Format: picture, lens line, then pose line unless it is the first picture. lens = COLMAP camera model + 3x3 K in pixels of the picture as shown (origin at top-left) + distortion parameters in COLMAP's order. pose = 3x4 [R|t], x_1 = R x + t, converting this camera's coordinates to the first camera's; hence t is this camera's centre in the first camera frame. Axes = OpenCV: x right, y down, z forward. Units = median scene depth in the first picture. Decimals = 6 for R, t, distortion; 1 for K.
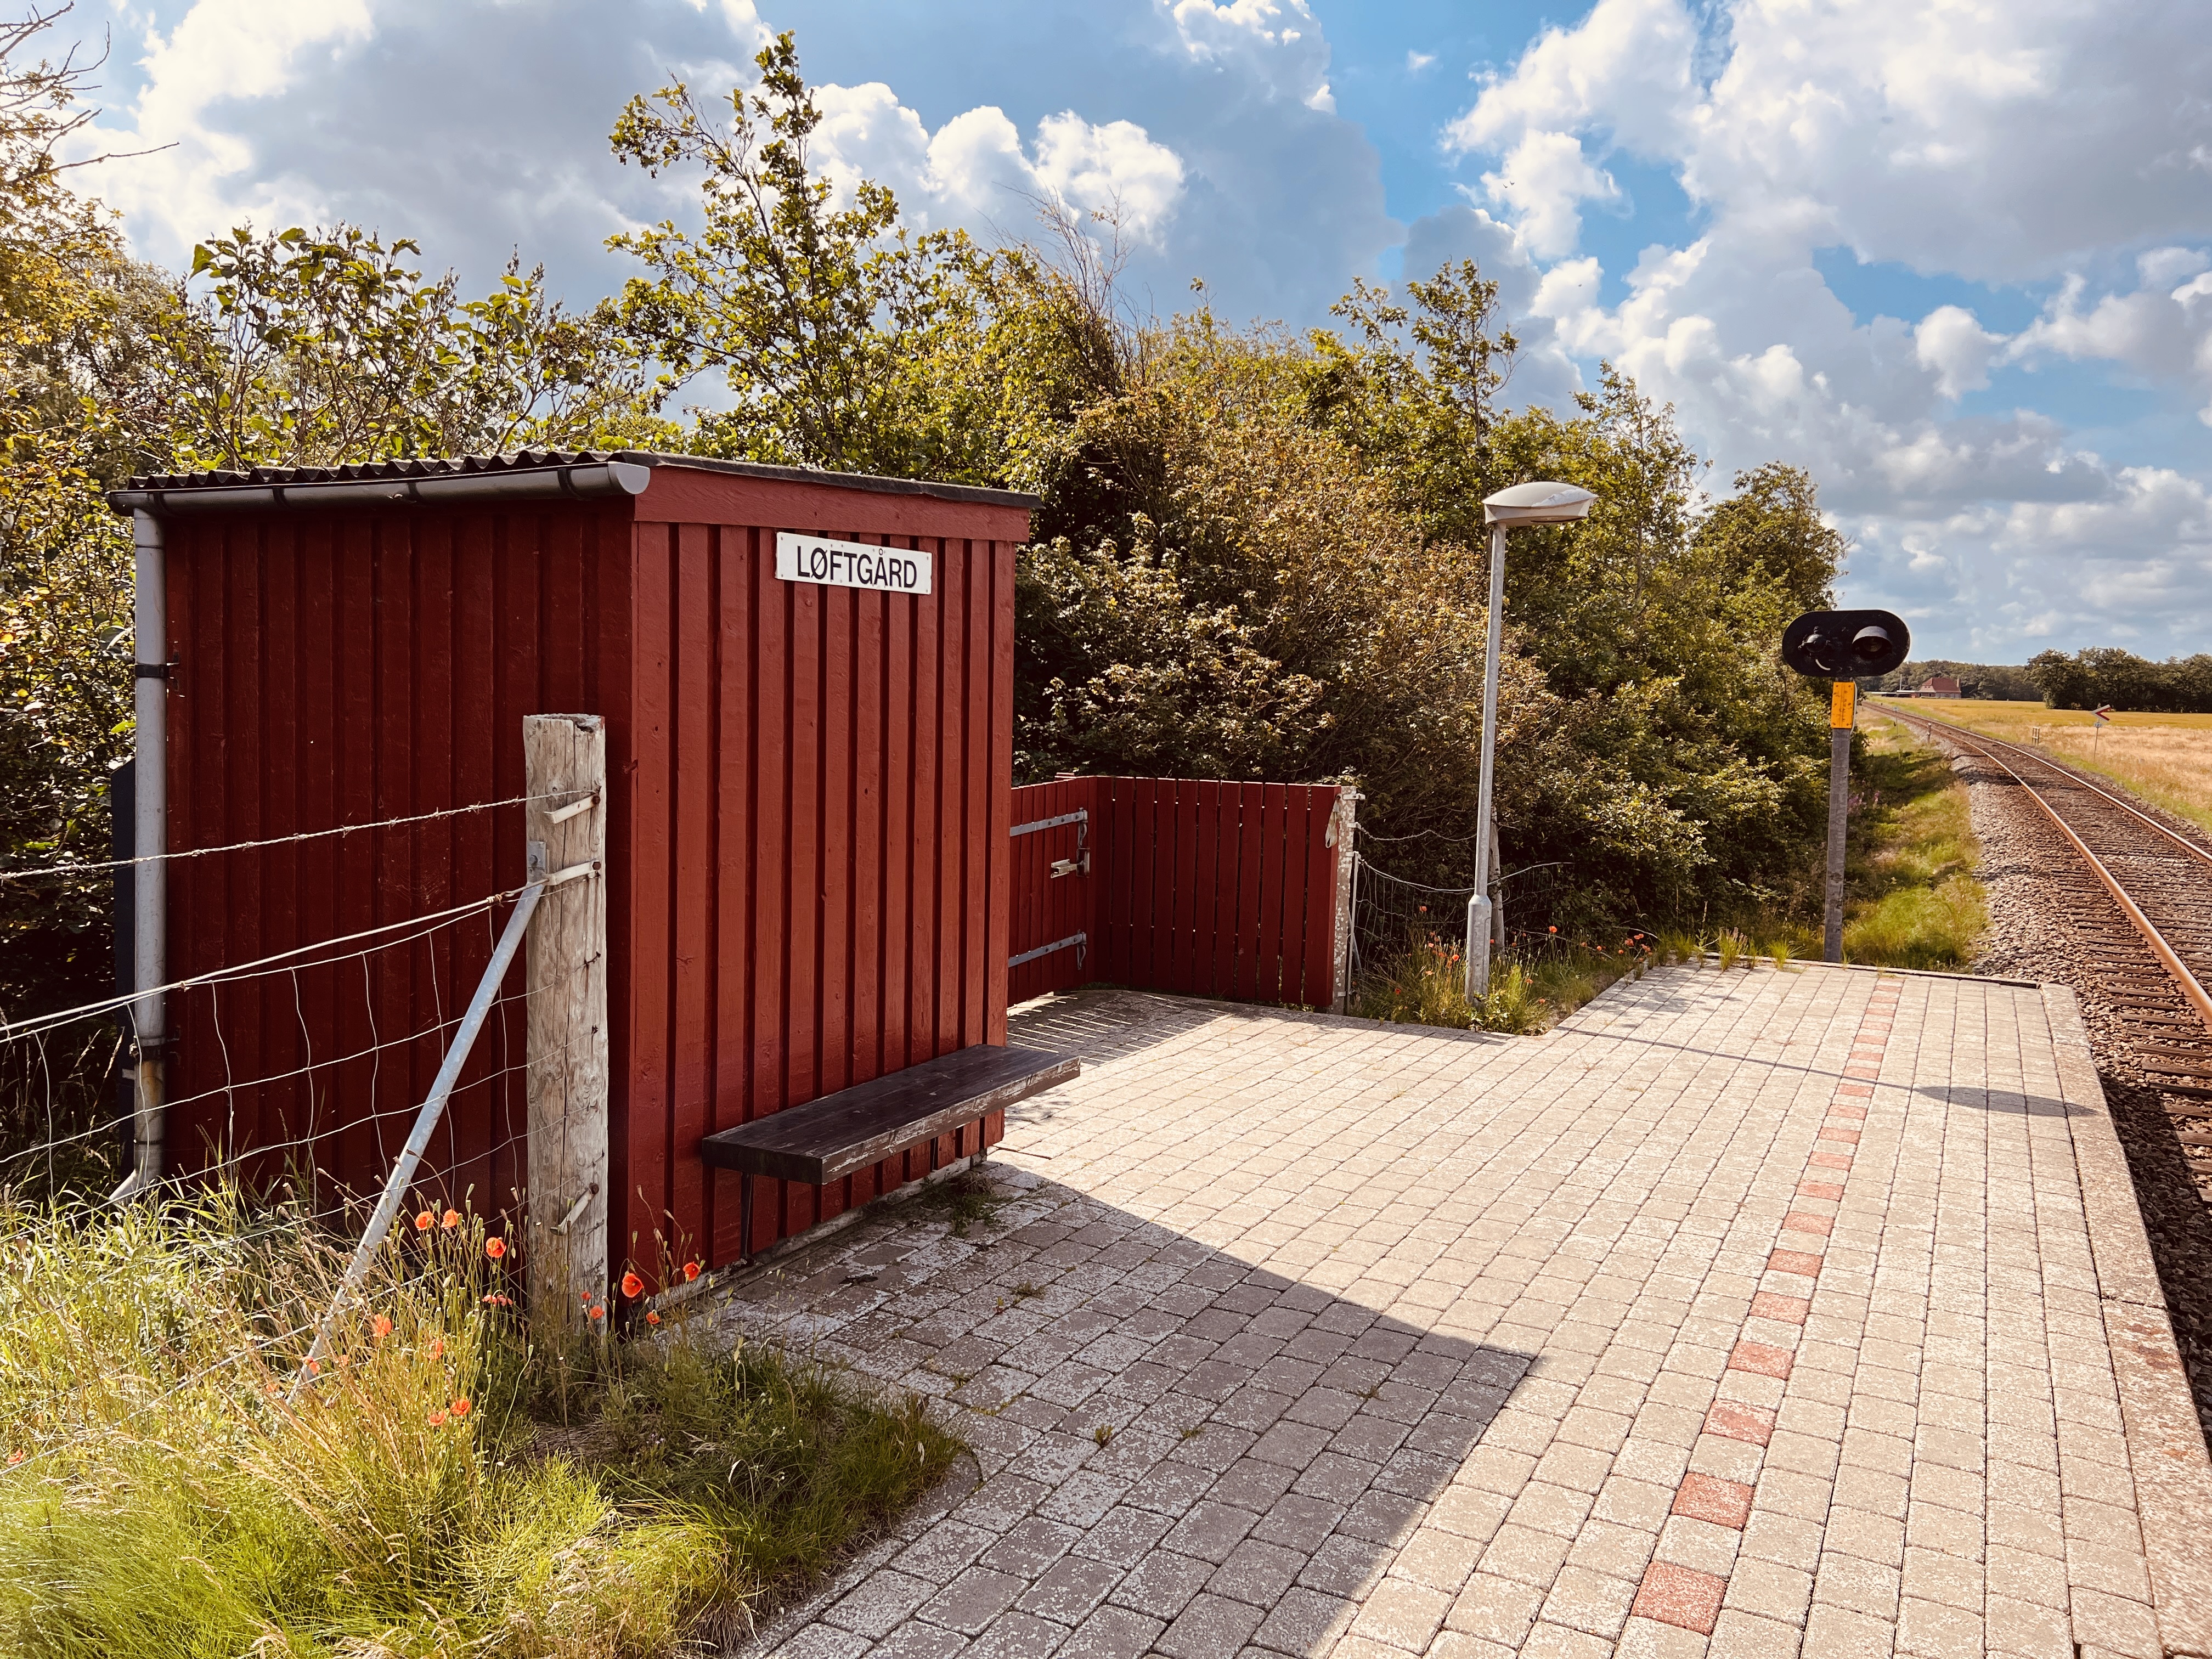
lens RADIAL K [[1647.8, 0, 1098.0], [0, 1647.8, 825.9], [0, 0, 1]] dist [0.055472, -0.061268]
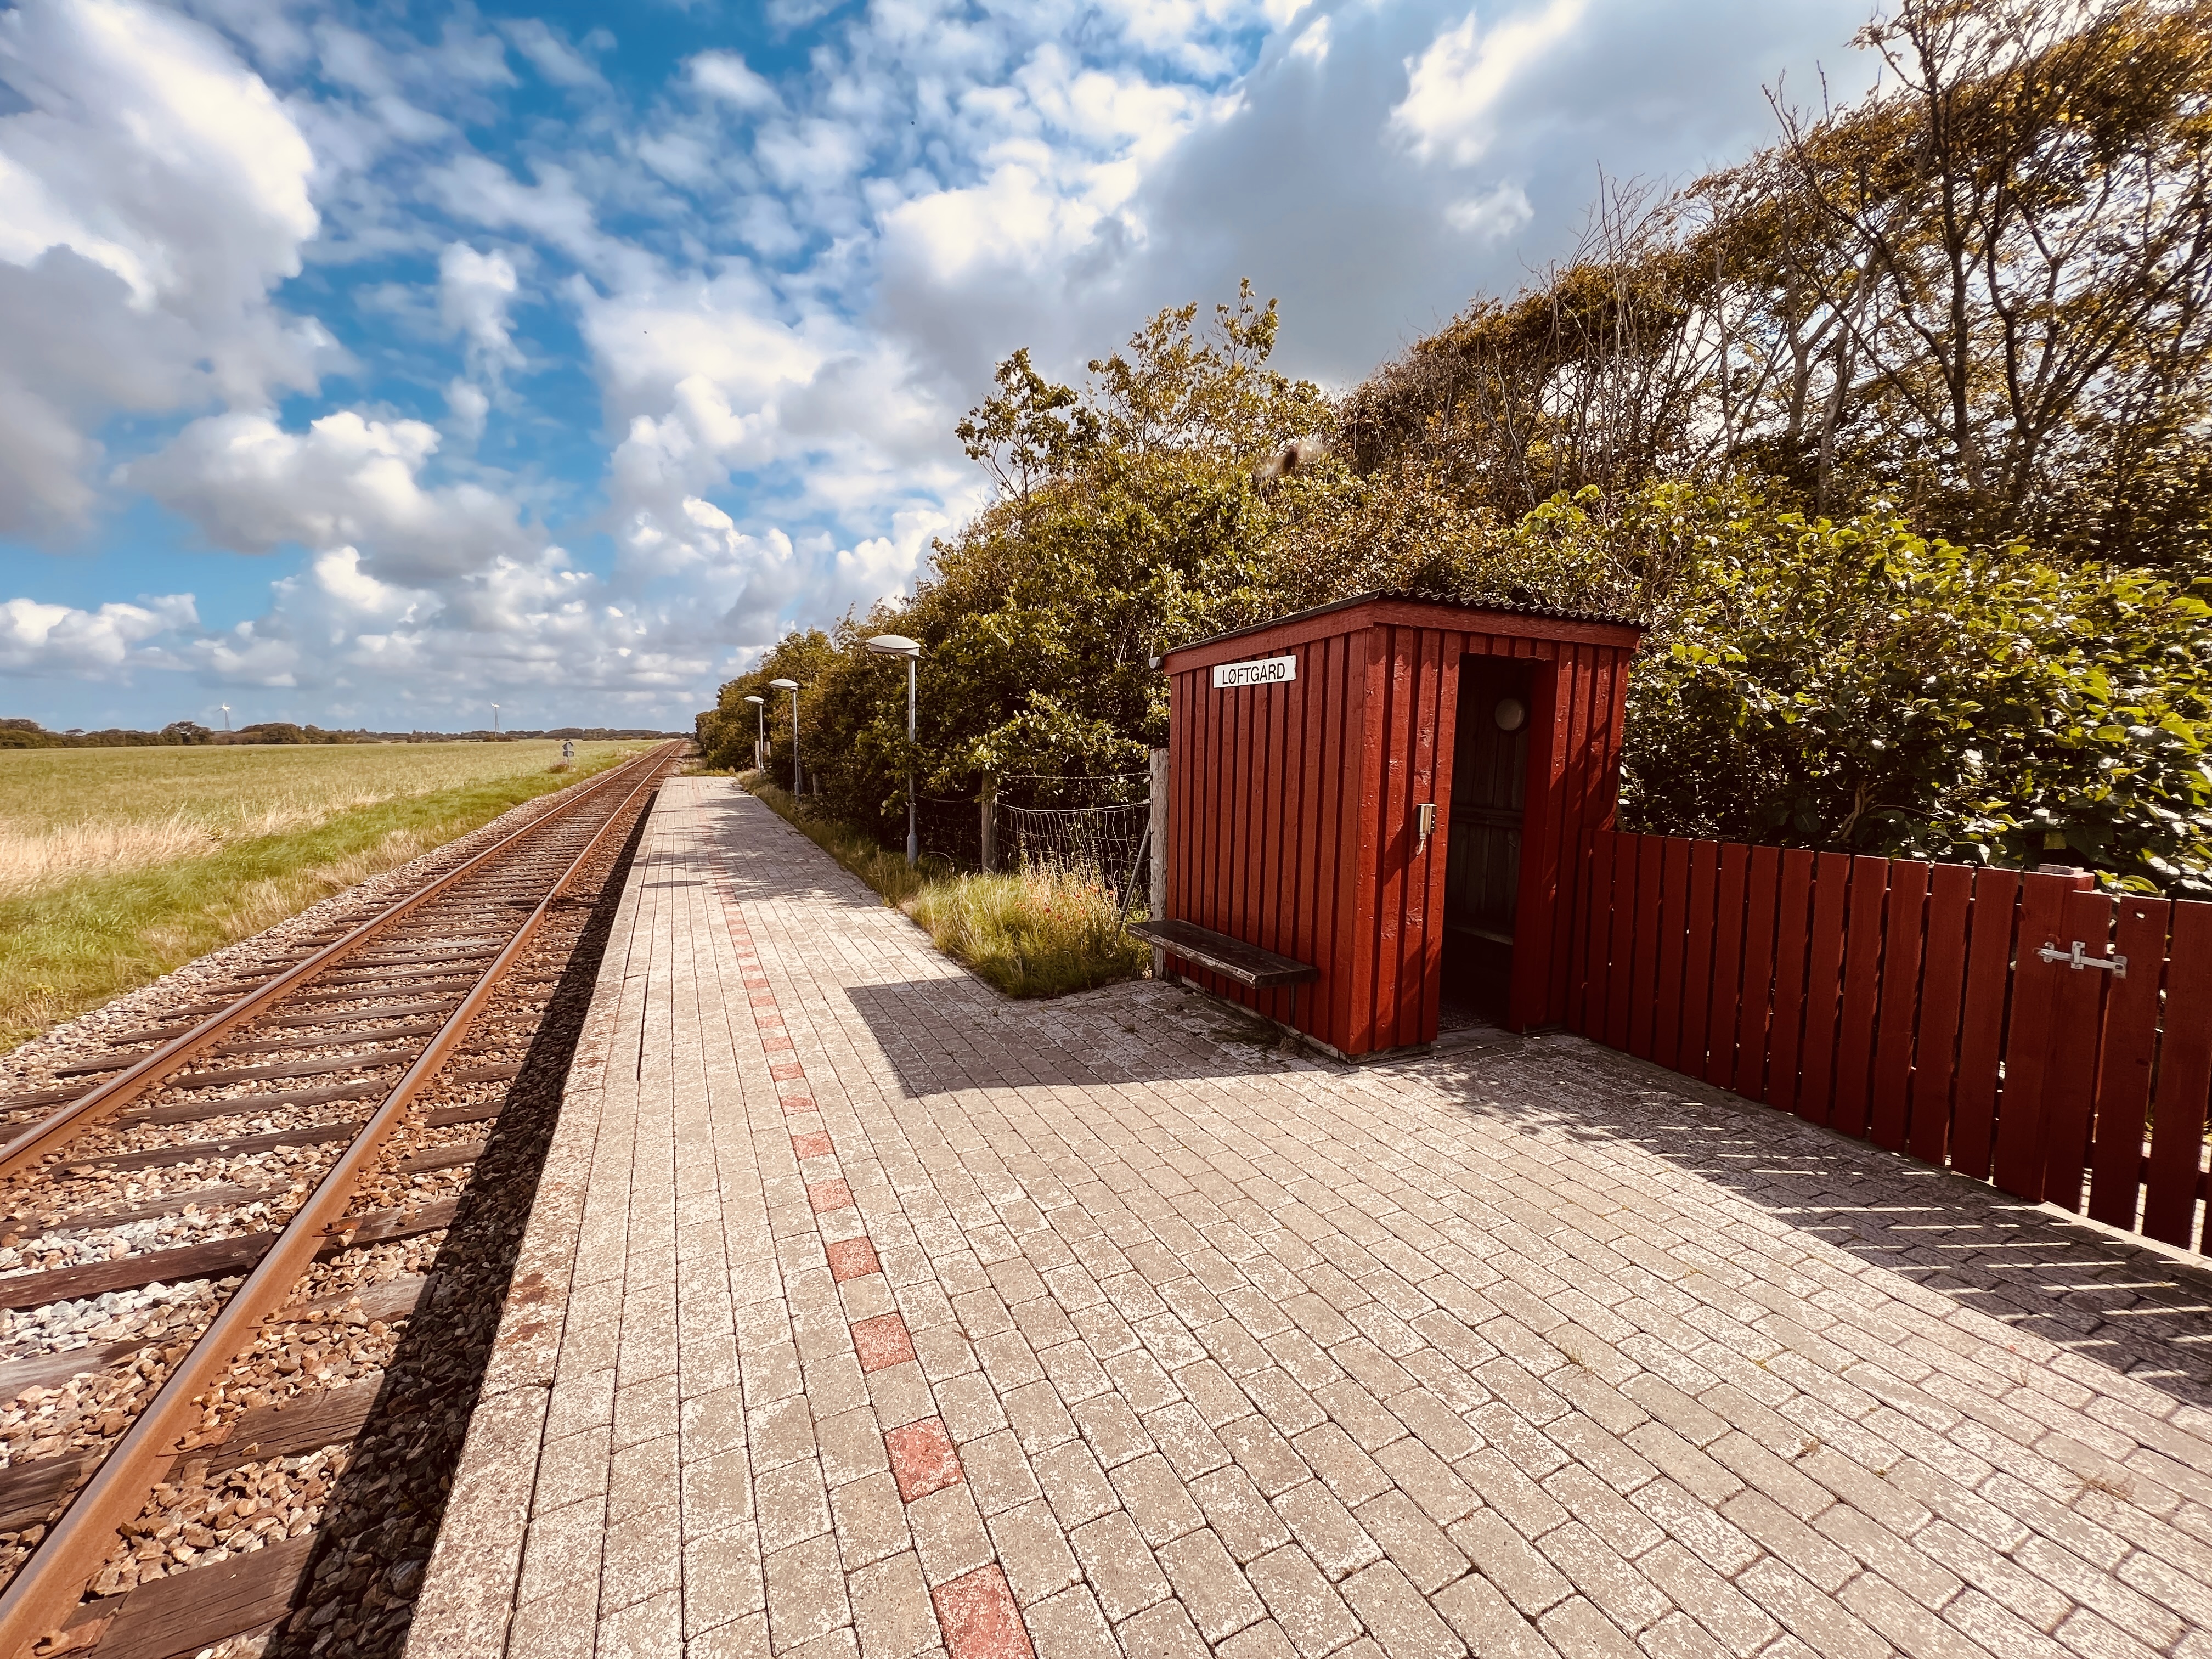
lens RADIAL K [[886.2, 0, 1101.9], [0, 886.2, 807.0], [0, 0, 1]] dist [-0.000317, -0.000136]
pose [[-0.584835, 0.038271, -0.810249, 0.613730], [-0.085306, 0.990445, 0.108356, -0.075777], [0.806654, 0.132490, -0.575982, 1.125464]]
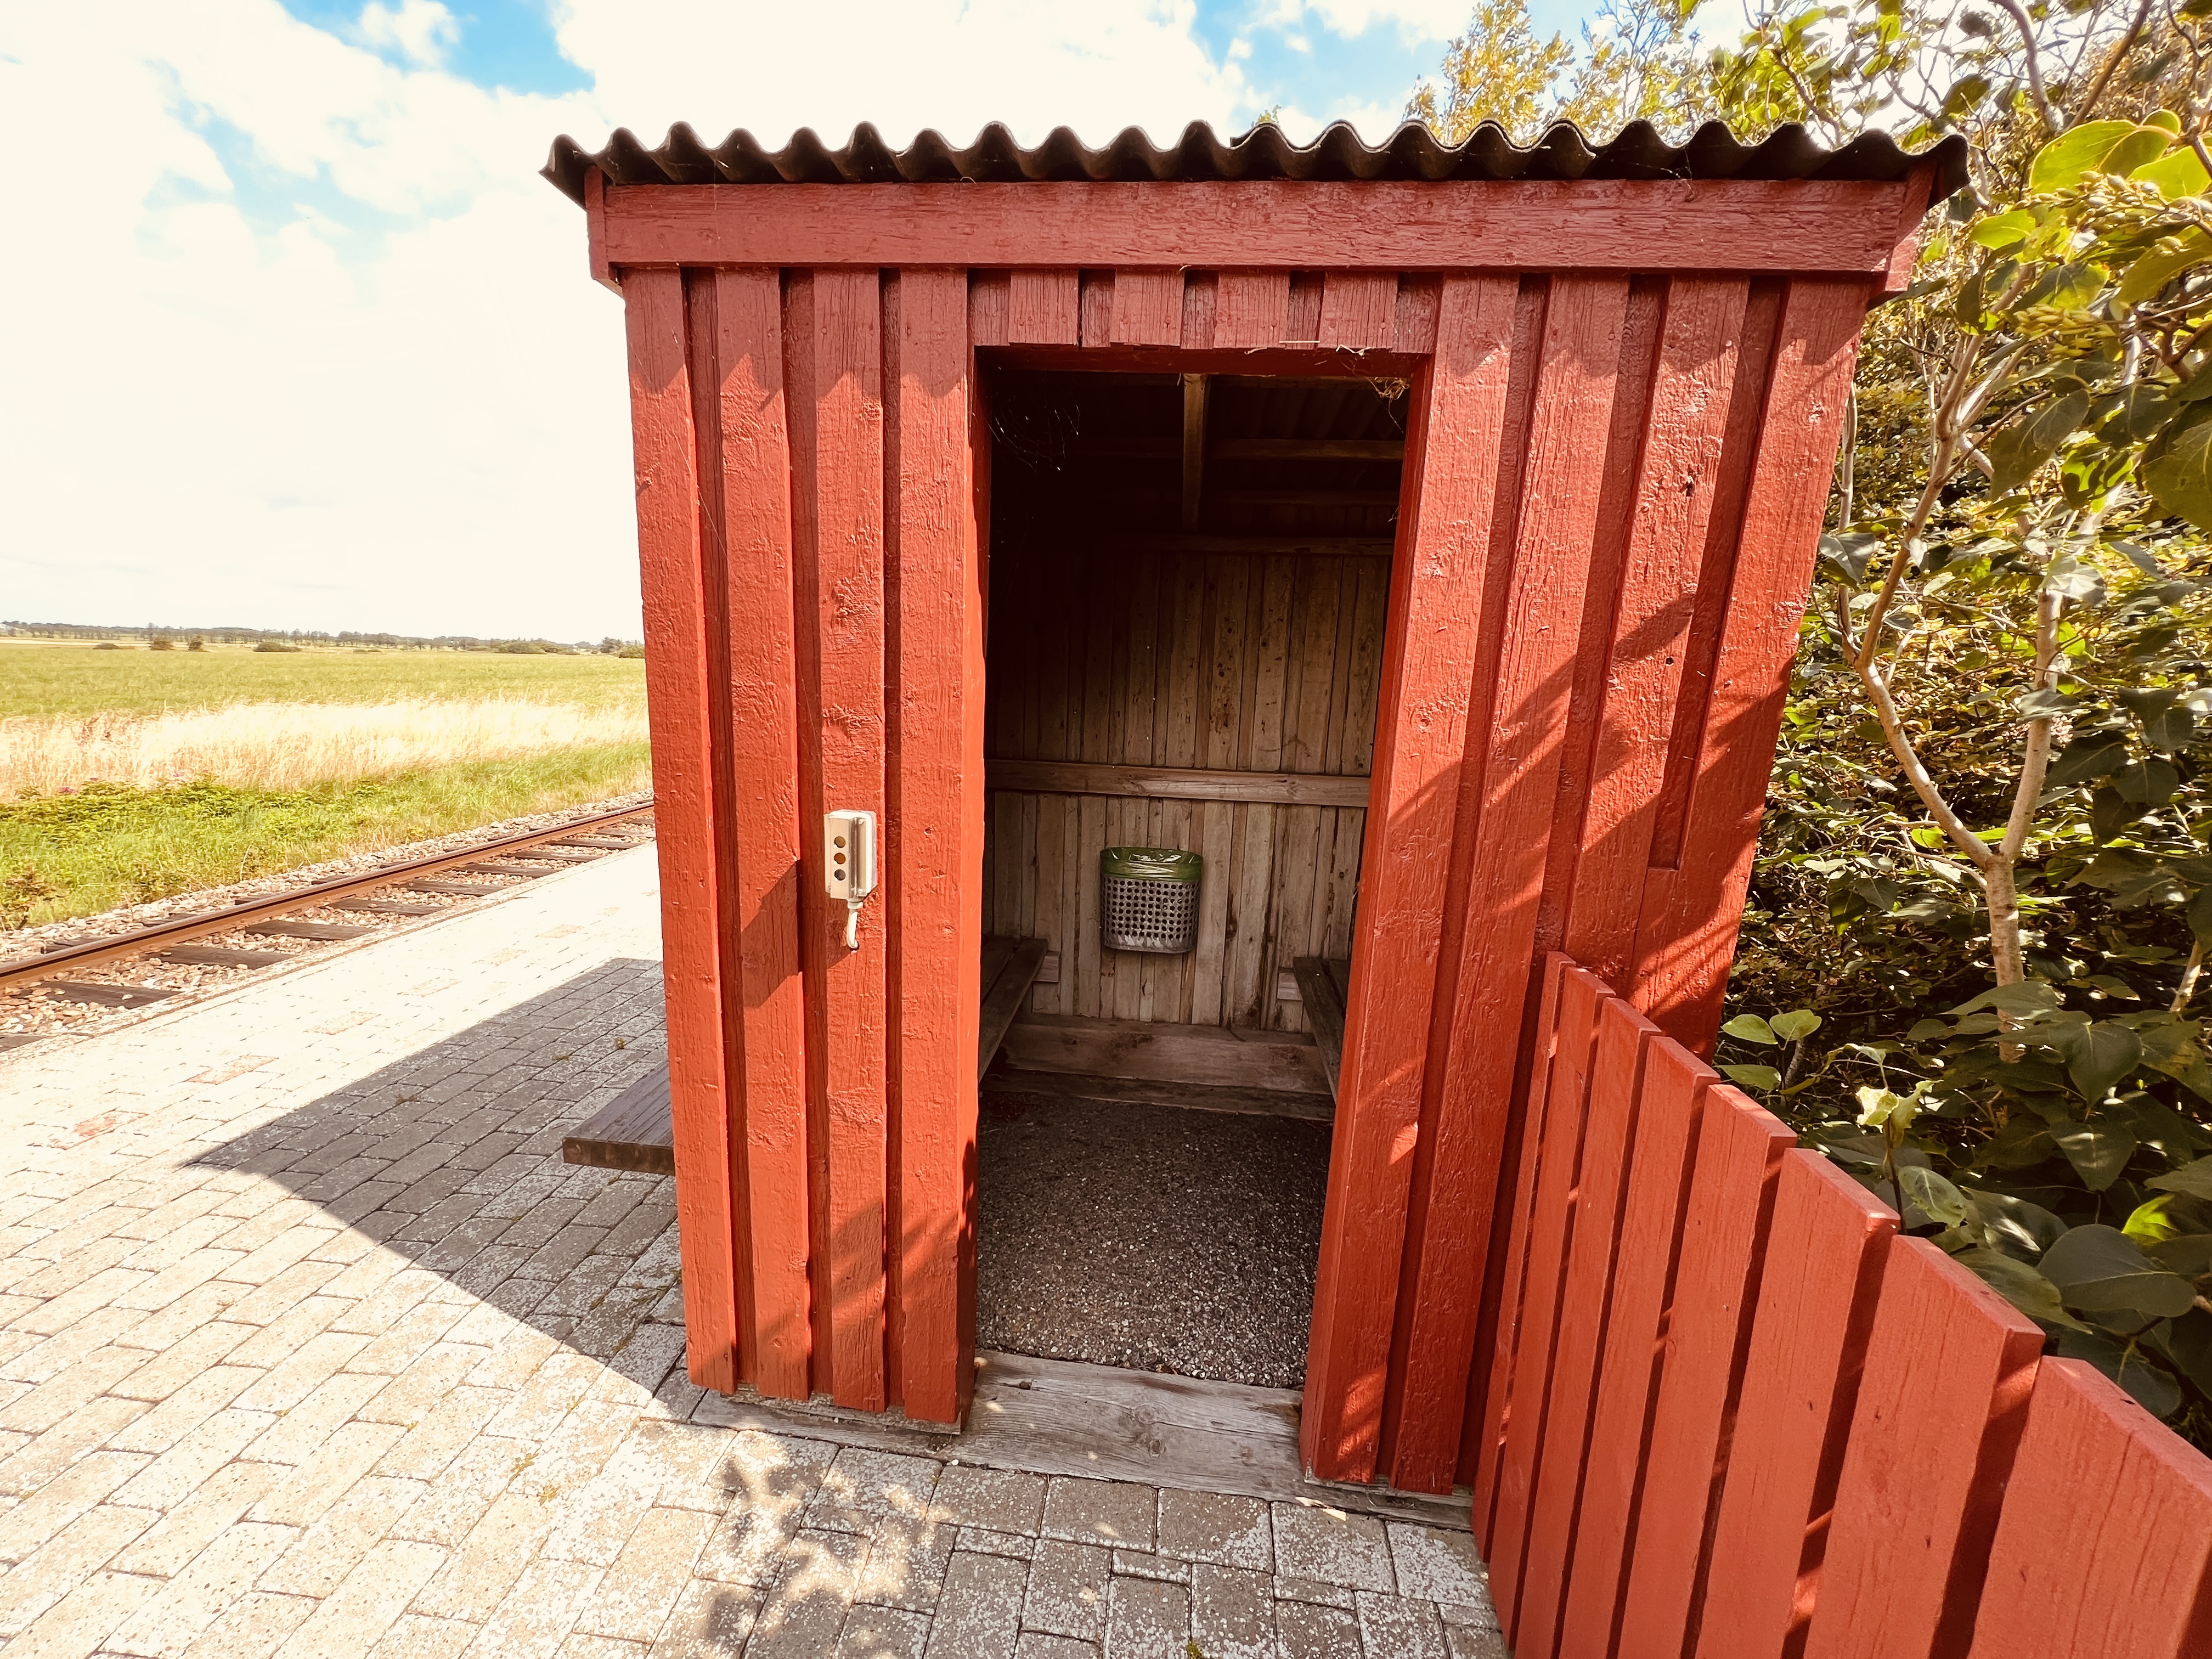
lens RADIAL K [[877.5, 0, 1106.0], [0, 877.5, 829.5], [0, 0, 1]] dist [-0.002223, -0.000305]
pose [[-0.919421, 0.003454, -0.393259, -0.062669], [-0.098533, 0.966044, 0.238851, -0.083193], [0.380731, 0.258353, -0.887861, 1.168780]]
